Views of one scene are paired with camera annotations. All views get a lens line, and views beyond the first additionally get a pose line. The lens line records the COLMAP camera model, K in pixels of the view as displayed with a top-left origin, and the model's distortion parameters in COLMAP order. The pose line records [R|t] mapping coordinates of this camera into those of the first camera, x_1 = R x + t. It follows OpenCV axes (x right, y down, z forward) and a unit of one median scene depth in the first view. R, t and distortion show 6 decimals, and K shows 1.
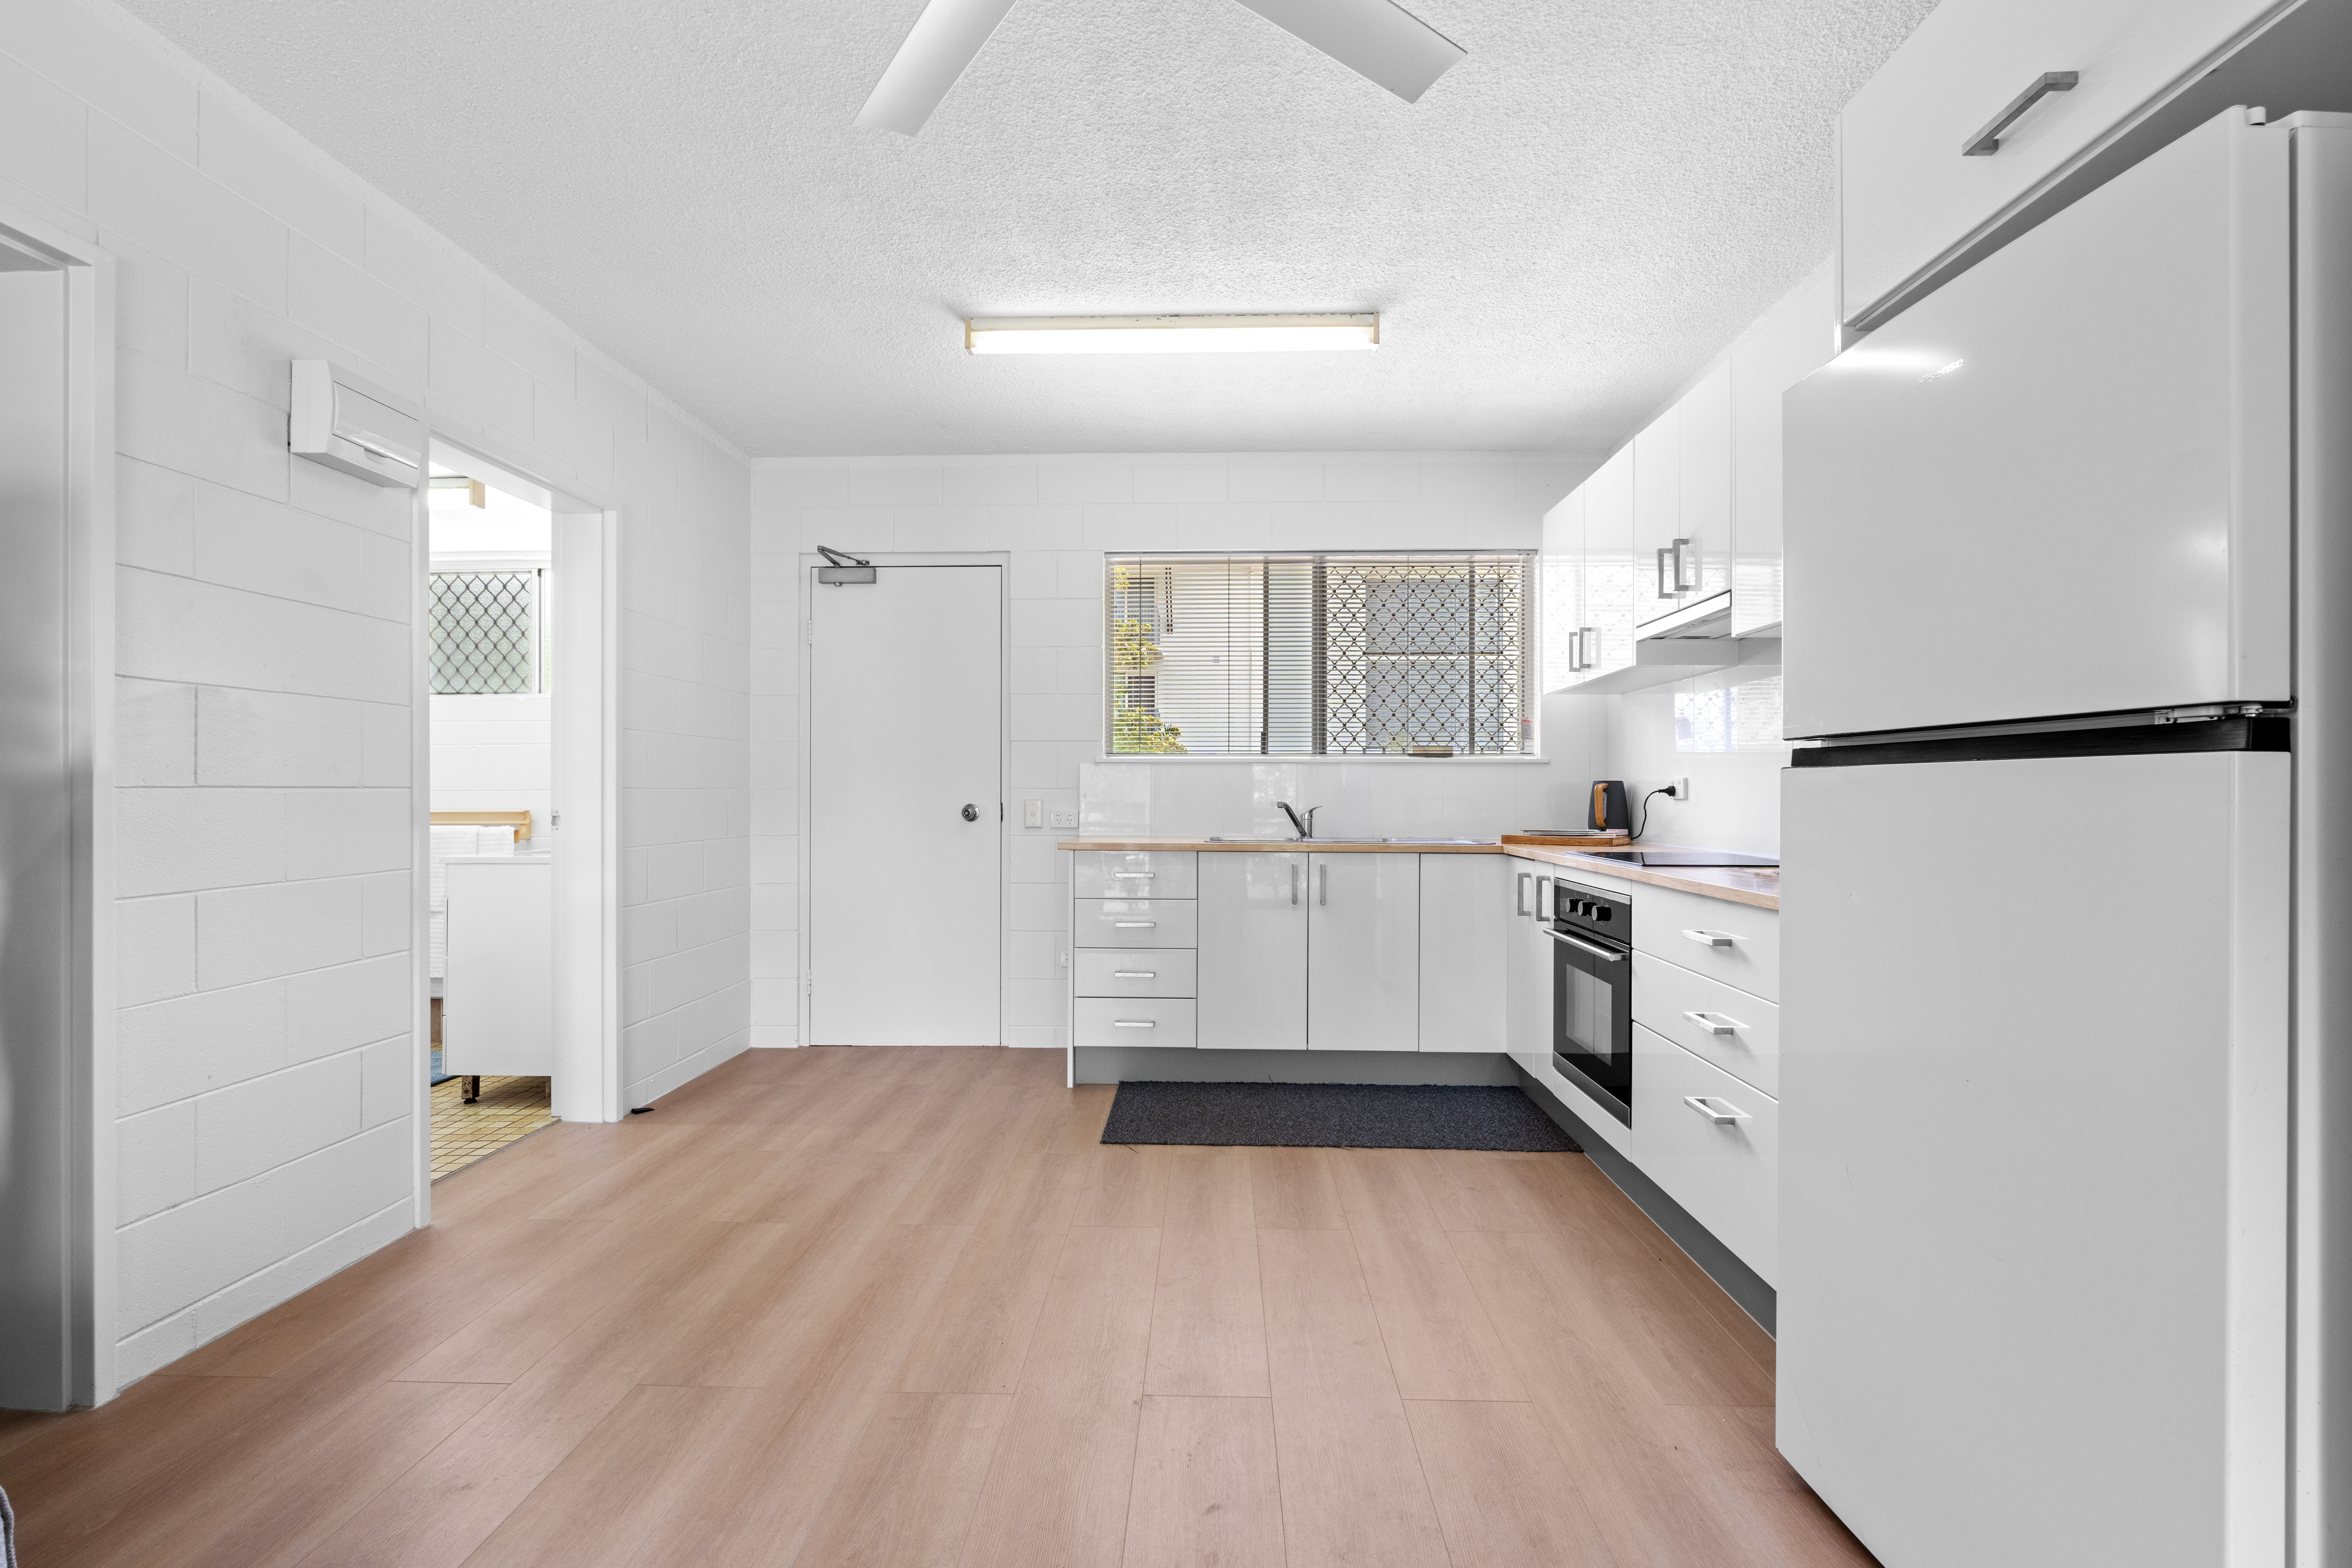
lens RADIAL K [[1044.2, 0, 1176.0], [0, 1044.2, 784.0], [0, 0, 1]] dist [-0.000358, -0.000077]
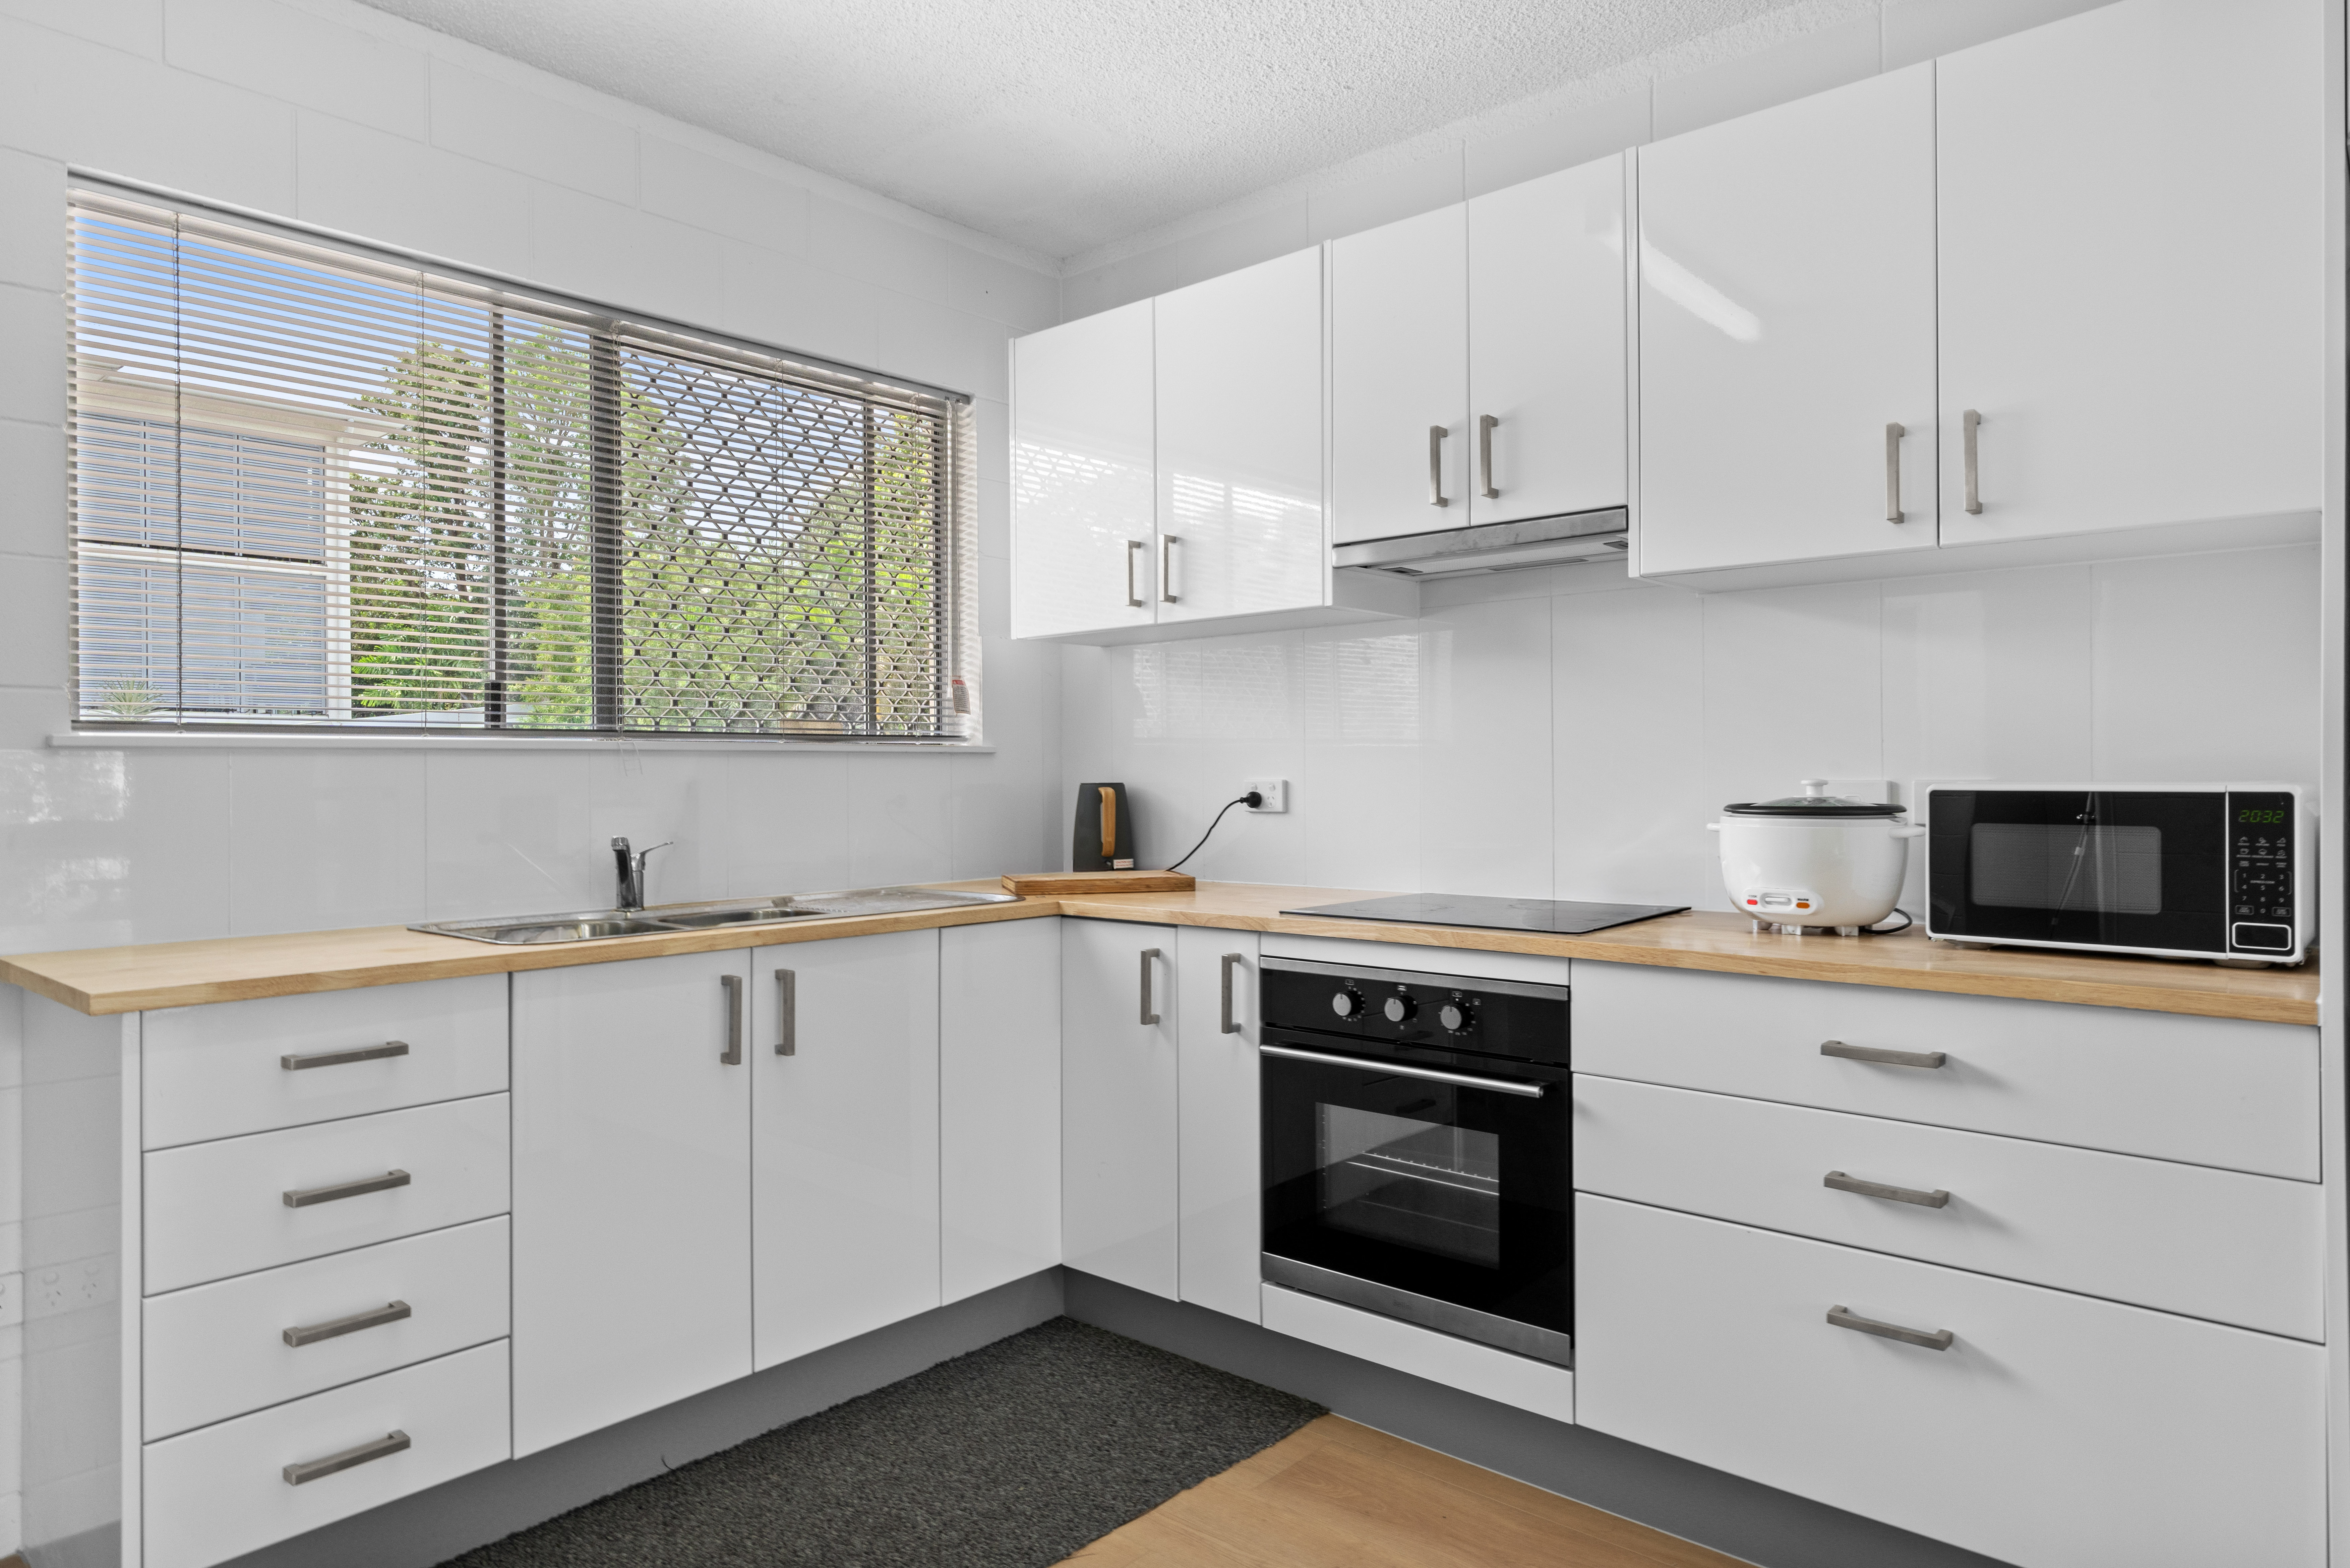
lens RADIAL K [[1437.0, 0, 1176.3], [0, 1437.0, 770.4], [0, 0, 1]] dist [0.020041, -0.000004]
pose [[0.638123, -0.004366, 0.769922, -0.254491], [0.002858, 0.999990, 0.003301, -0.015103], [-0.769929, 0.000094, 0.638129, 0.457721]]
